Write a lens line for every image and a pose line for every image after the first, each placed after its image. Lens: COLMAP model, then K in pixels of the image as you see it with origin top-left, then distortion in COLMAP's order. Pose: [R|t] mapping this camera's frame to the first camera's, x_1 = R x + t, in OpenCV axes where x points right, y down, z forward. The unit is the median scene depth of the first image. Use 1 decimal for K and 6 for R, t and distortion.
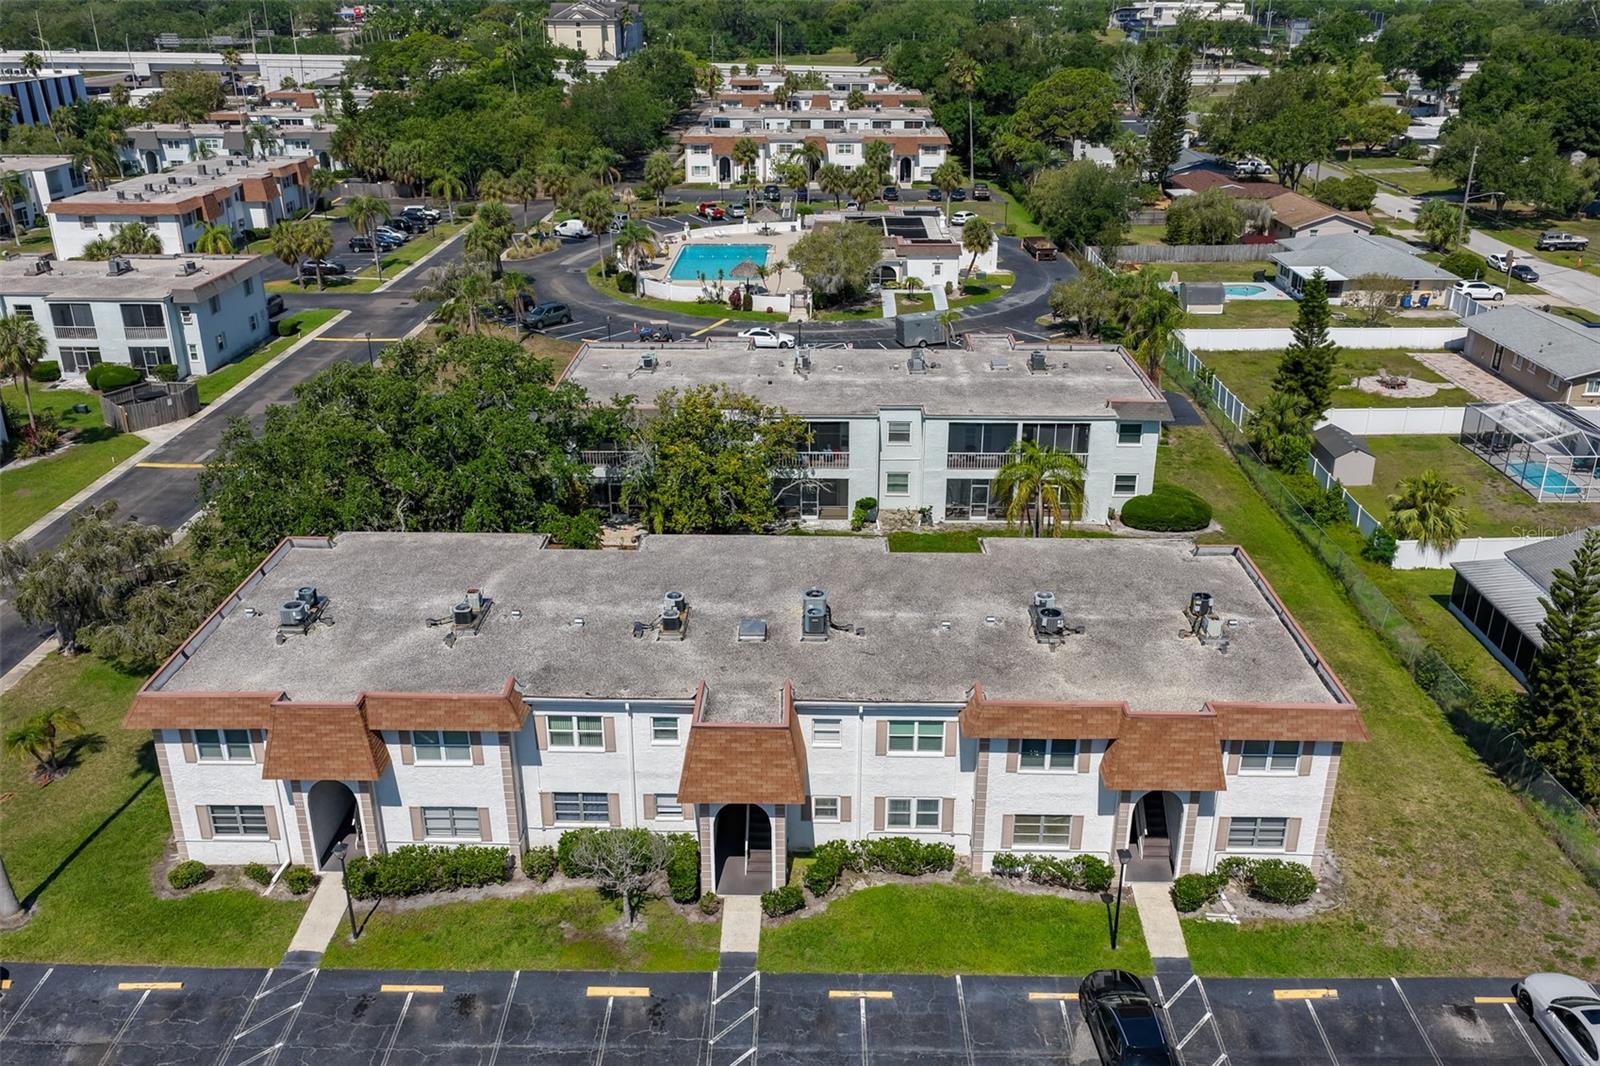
lens RADIAL K [[1324.1, 0, 806.1], [0, 1324.1, 533.2], [0, 0, 1]] dist [-0.002249, 0.000566]
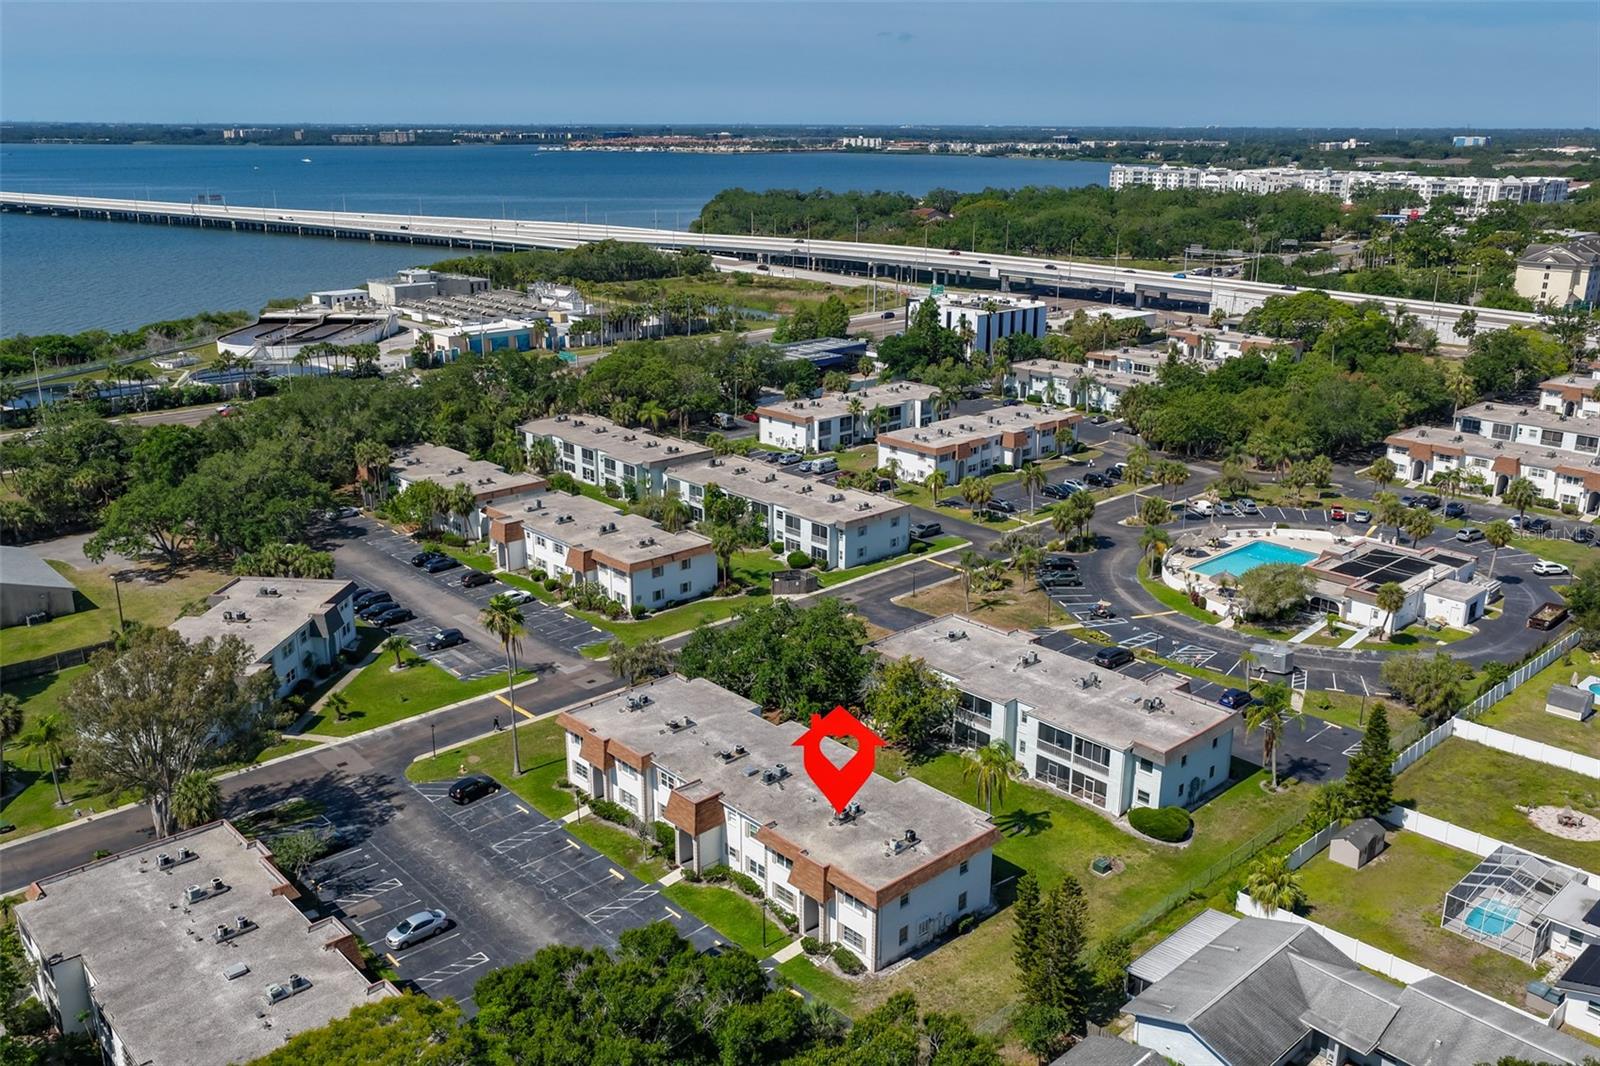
lens RADIAL K [[1324.1, 0, 806.1], [0, 1324.1, 533.2], [0, 0, 1]] dist [-0.002249, 0.000566]
pose [[0.693966, 0.216114, -0.686809, 0.725416], [-0.282625, 0.959093, 0.016222, -0.185281], [0.662220, 0.182852, 0.726657, -0.323635]]
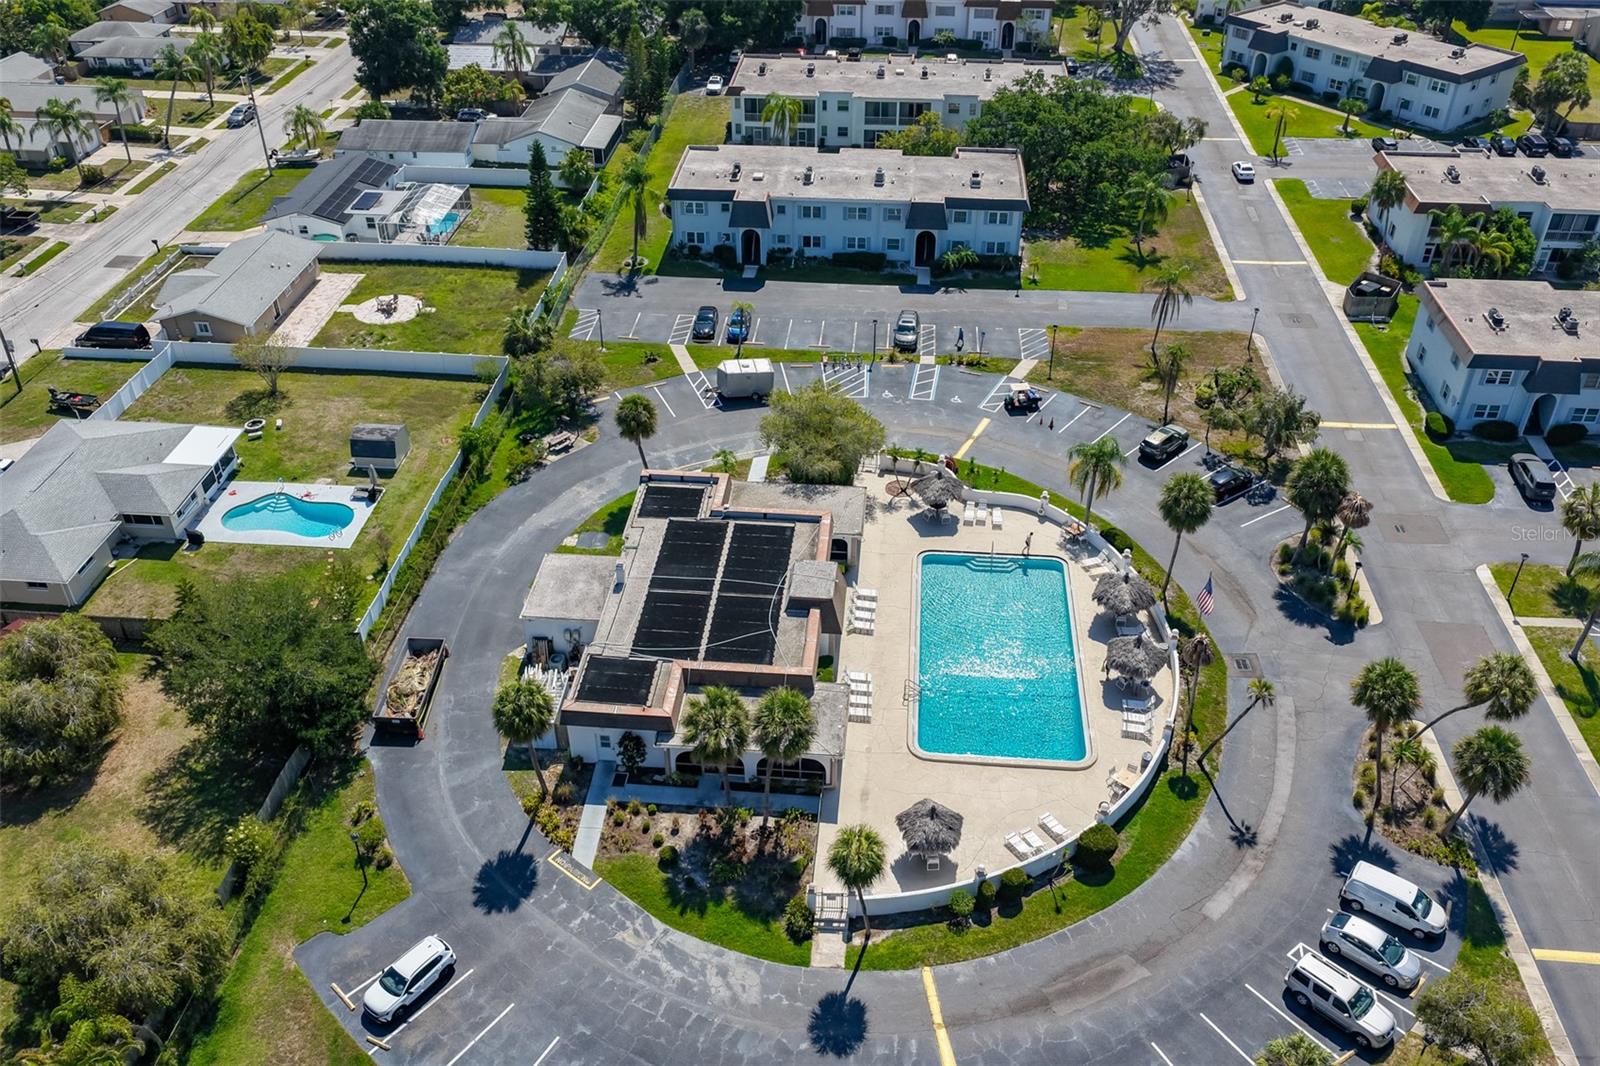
lens RADIAL K [[1324.1, 0, 806.1], [0, 1324.1, 533.2], [0, 0, 1]] dist [-0.002249, 0.000566]
pose [[-0.997698, -0.040837, 0.054141, -0.014309], [0.024688, 0.524859, 0.850831, -1.037733], [-0.063162, 0.850209, -0.522643, 1.800553]]
